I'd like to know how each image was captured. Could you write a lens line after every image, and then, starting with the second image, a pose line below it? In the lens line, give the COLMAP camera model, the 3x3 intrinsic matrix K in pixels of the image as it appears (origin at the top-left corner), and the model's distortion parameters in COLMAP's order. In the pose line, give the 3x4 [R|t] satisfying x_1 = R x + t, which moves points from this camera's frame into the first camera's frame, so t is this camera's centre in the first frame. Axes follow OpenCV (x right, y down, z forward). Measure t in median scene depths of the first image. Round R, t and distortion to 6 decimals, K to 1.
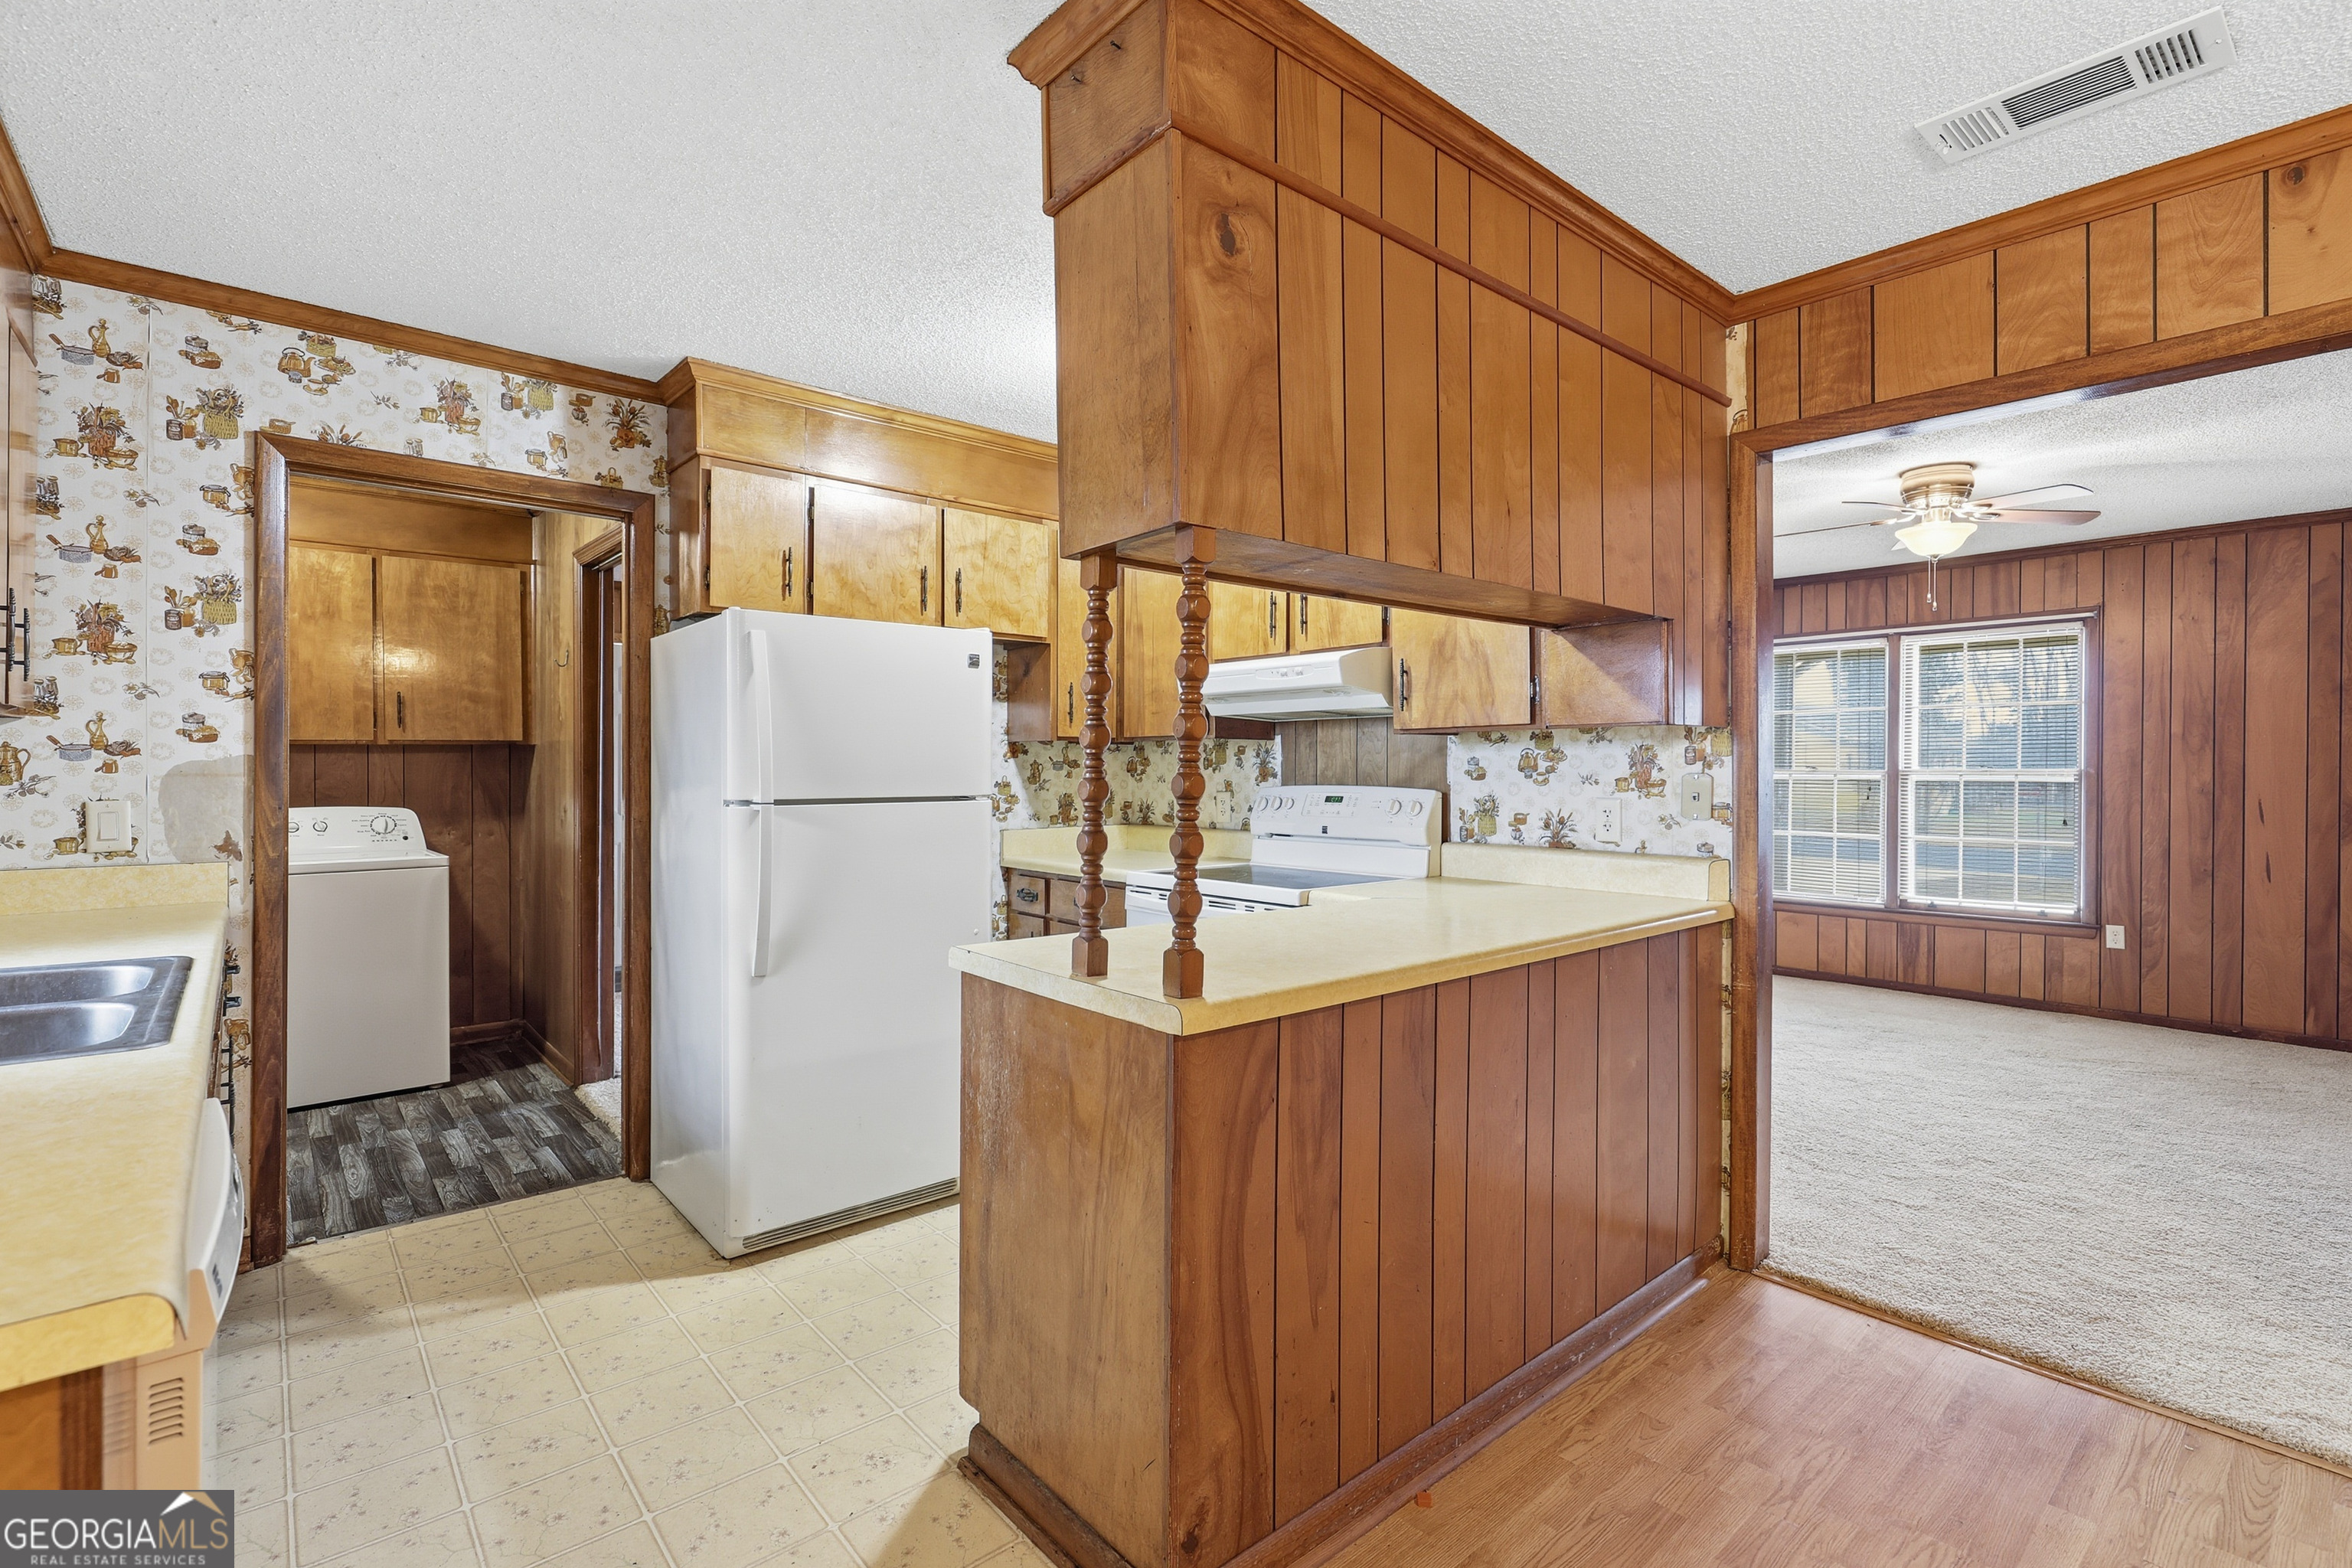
lens RADIAL K [[1073.4, 0, 1170.8], [0, 1073.4, 774.3], [0, 0, 1]] dist [-0.001146, 0.000687]
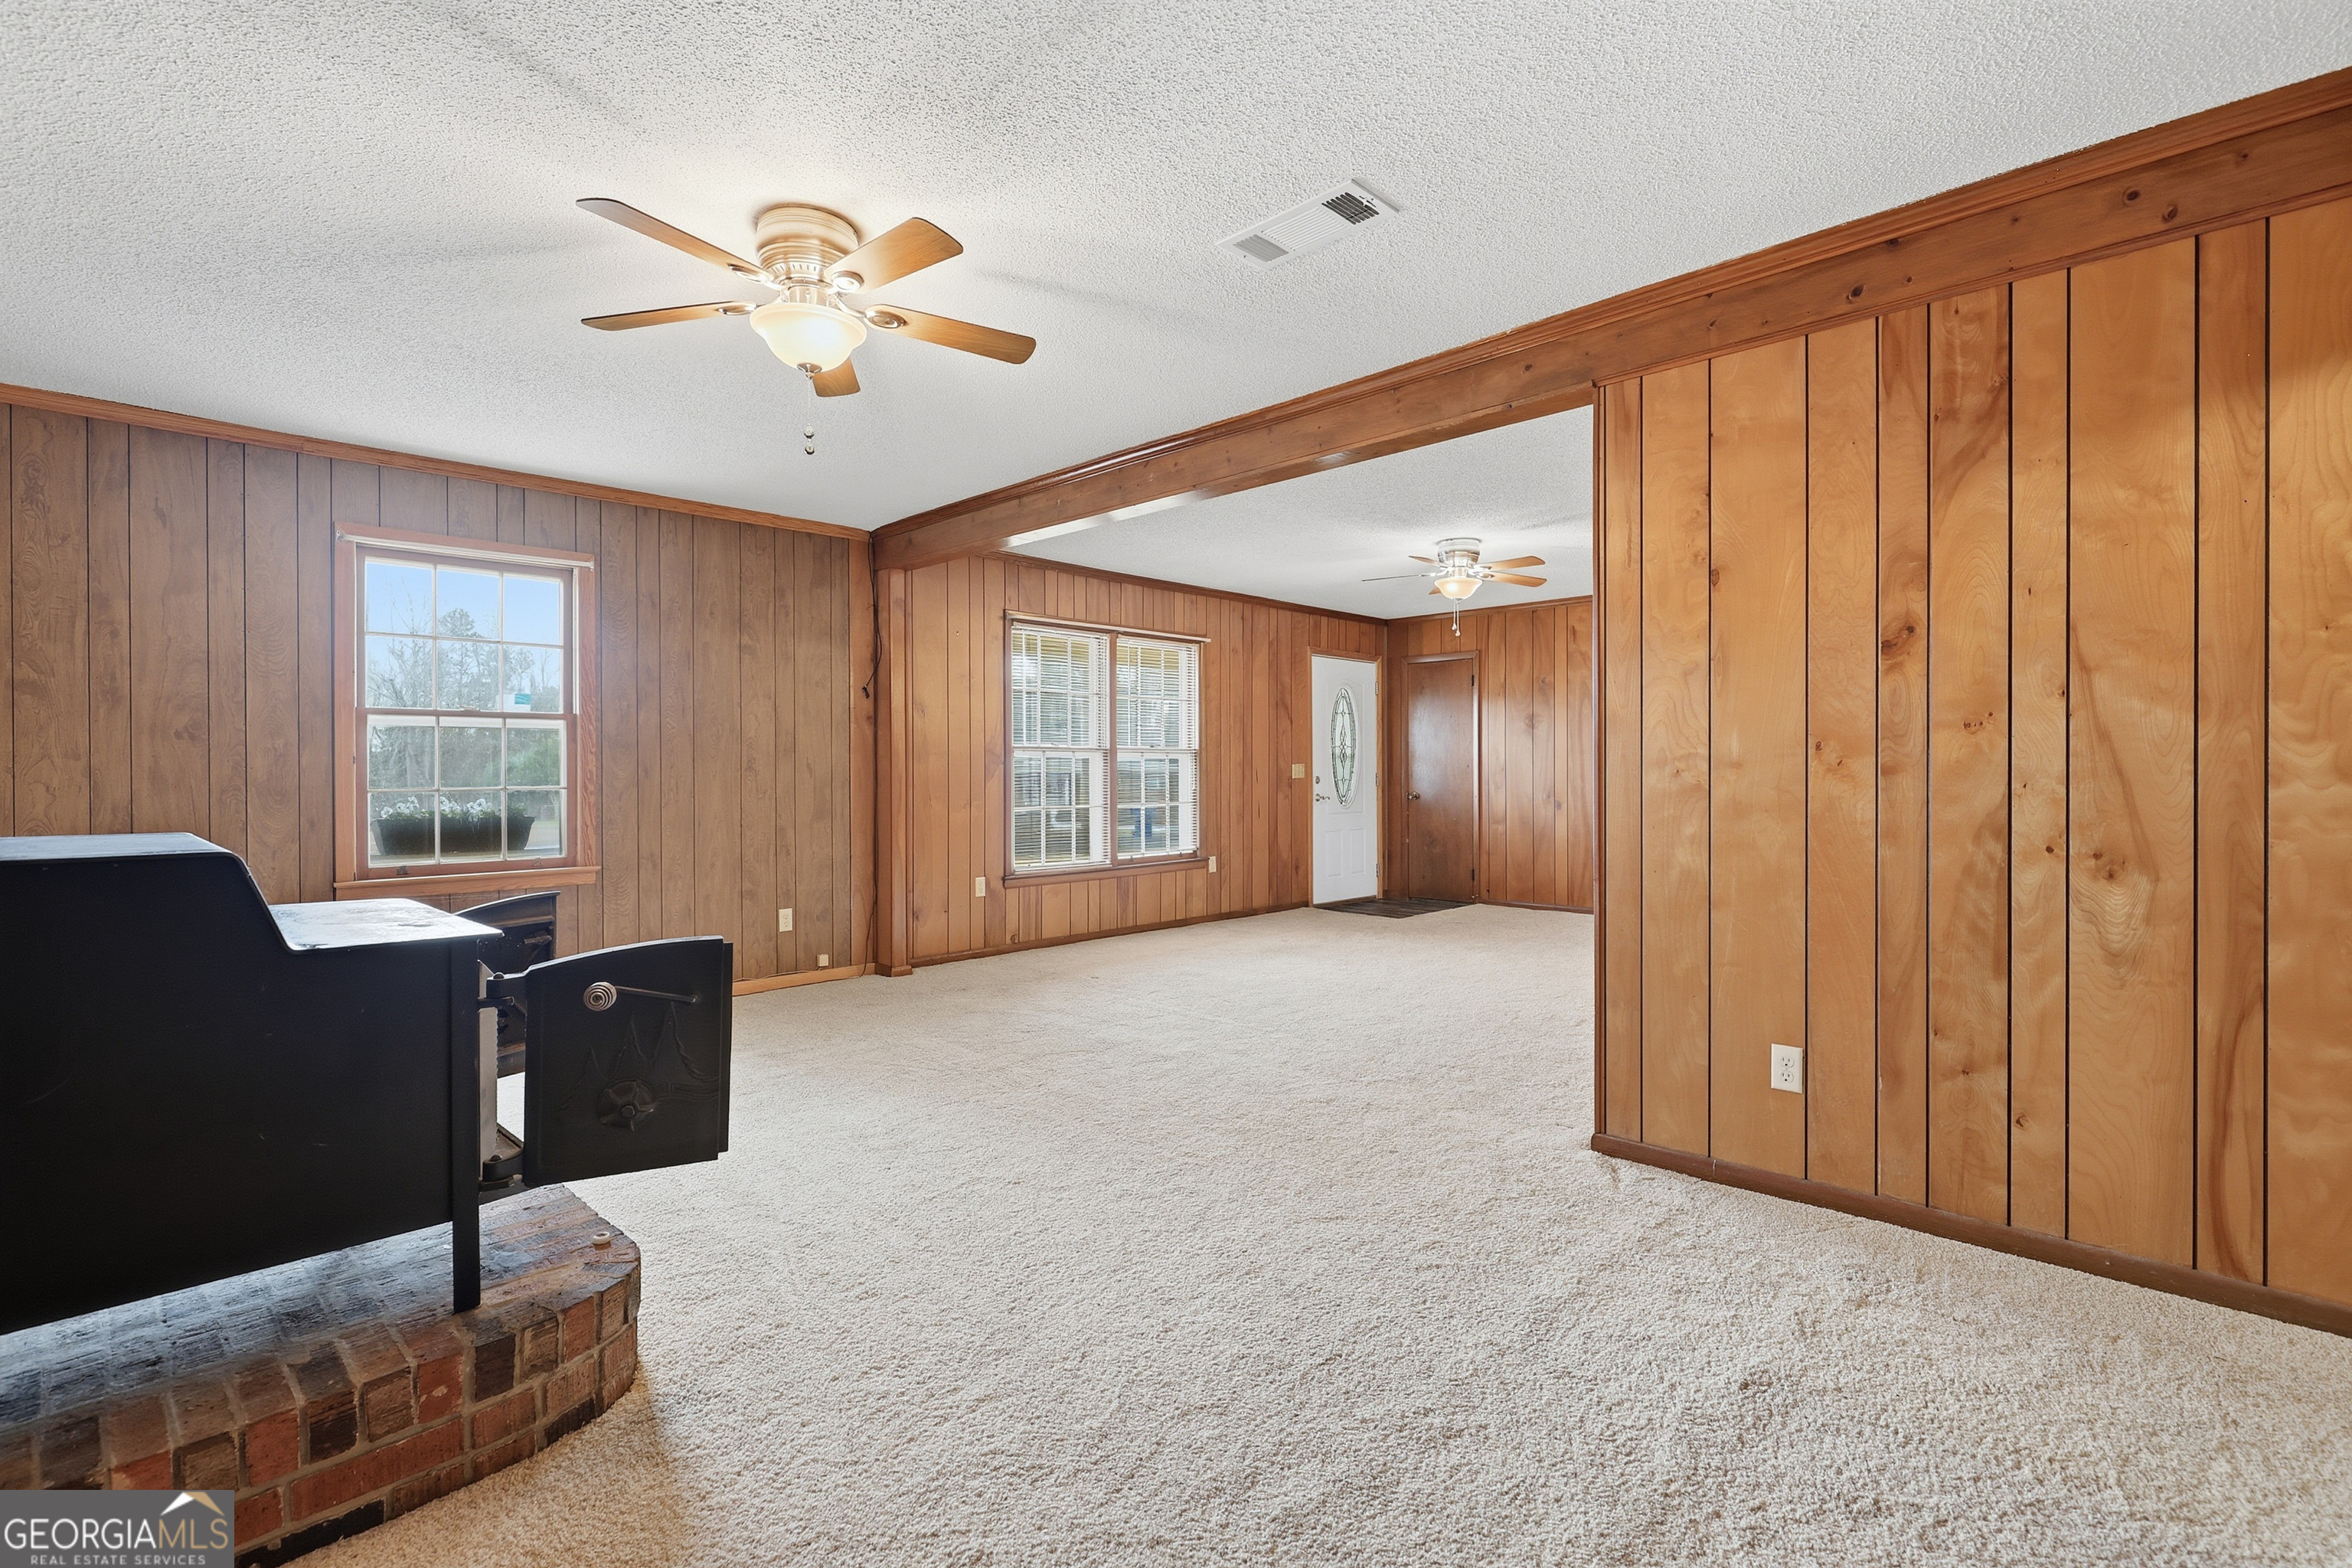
lens RADIAL K [[1073.4, 0, 1168.8], [0, 1073.4, 776.1], [0, 0, 1]] dist [-0.001146, 0.000687]
pose [[-0.086965, -0.012688, 0.996131, -1.138756], [0.002024, 0.999915, 0.012913, 0.025511], [-0.996209, 0.003139, -0.086932, 2.405085]]
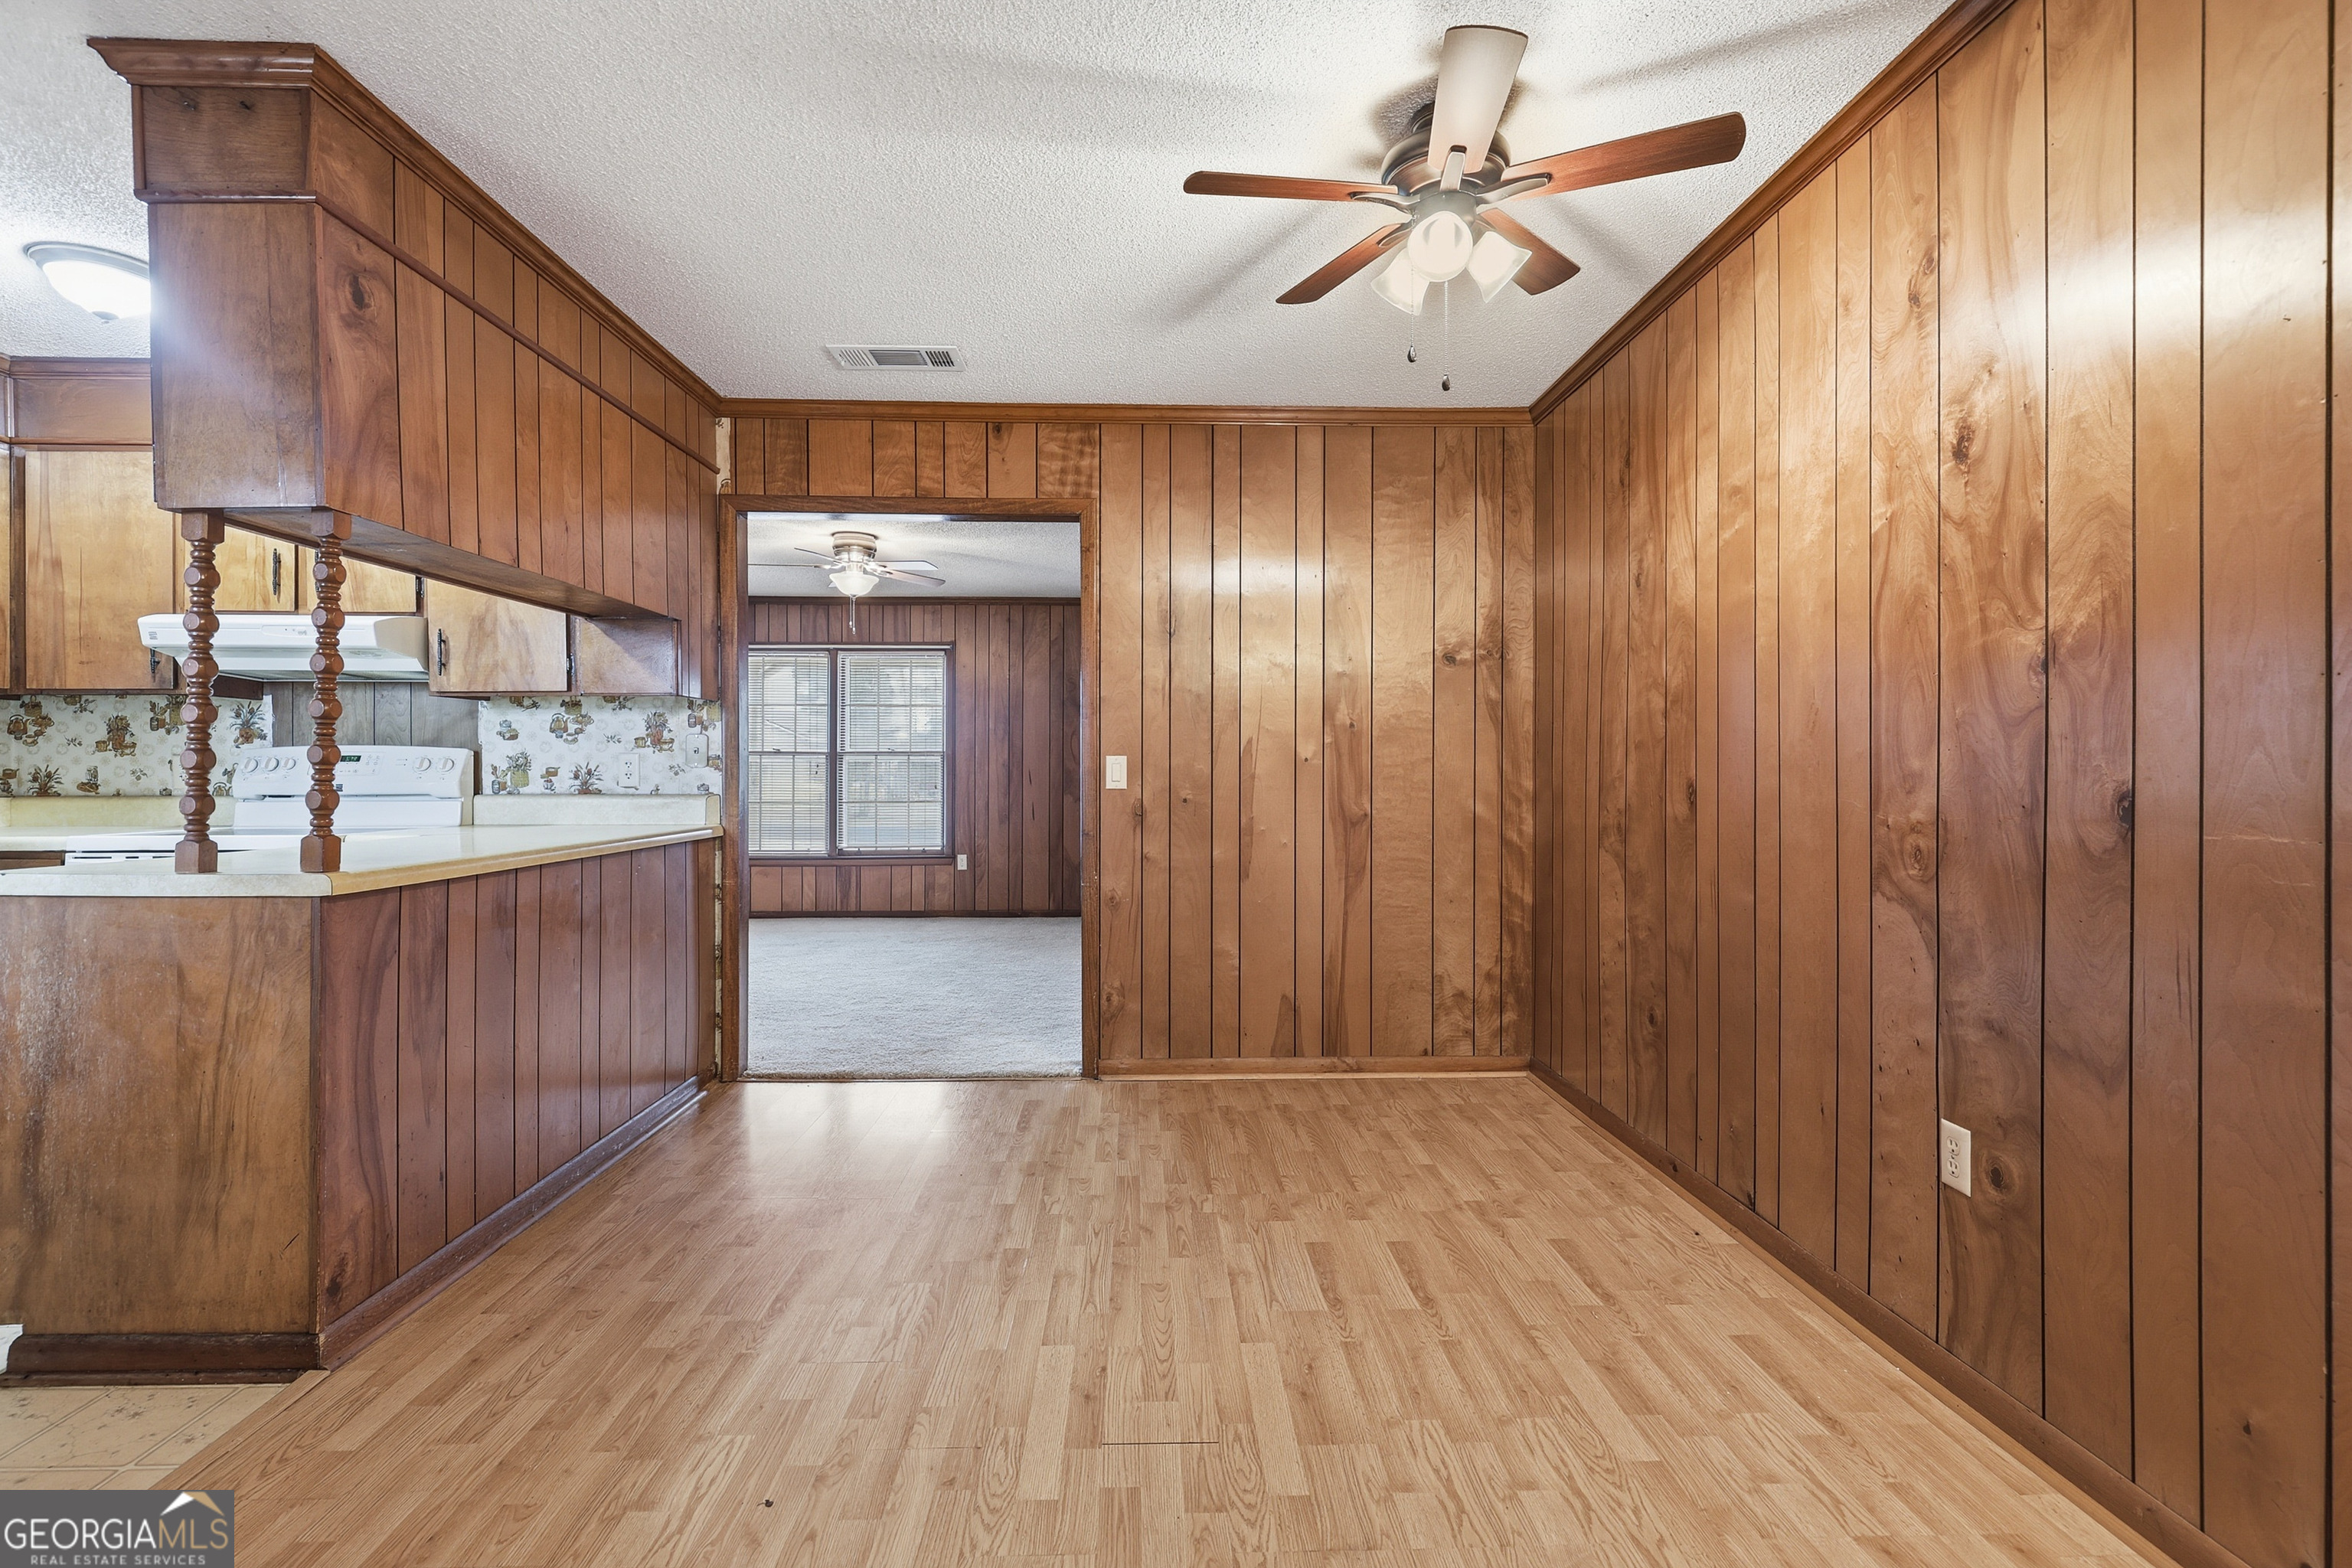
lens RADIAL K [[1073.4, 0, 1183.1], [0, 1073.4, 775.2], [0, 0, 1]] dist [-0.001146, 0.000687]
pose [[0.623798, -0.004102, 0.781575, -0.211854], [0.004067, 0.999990, 0.002002, 0.055576], [-0.781575, 0.001930, 0.623808, -0.372787]]
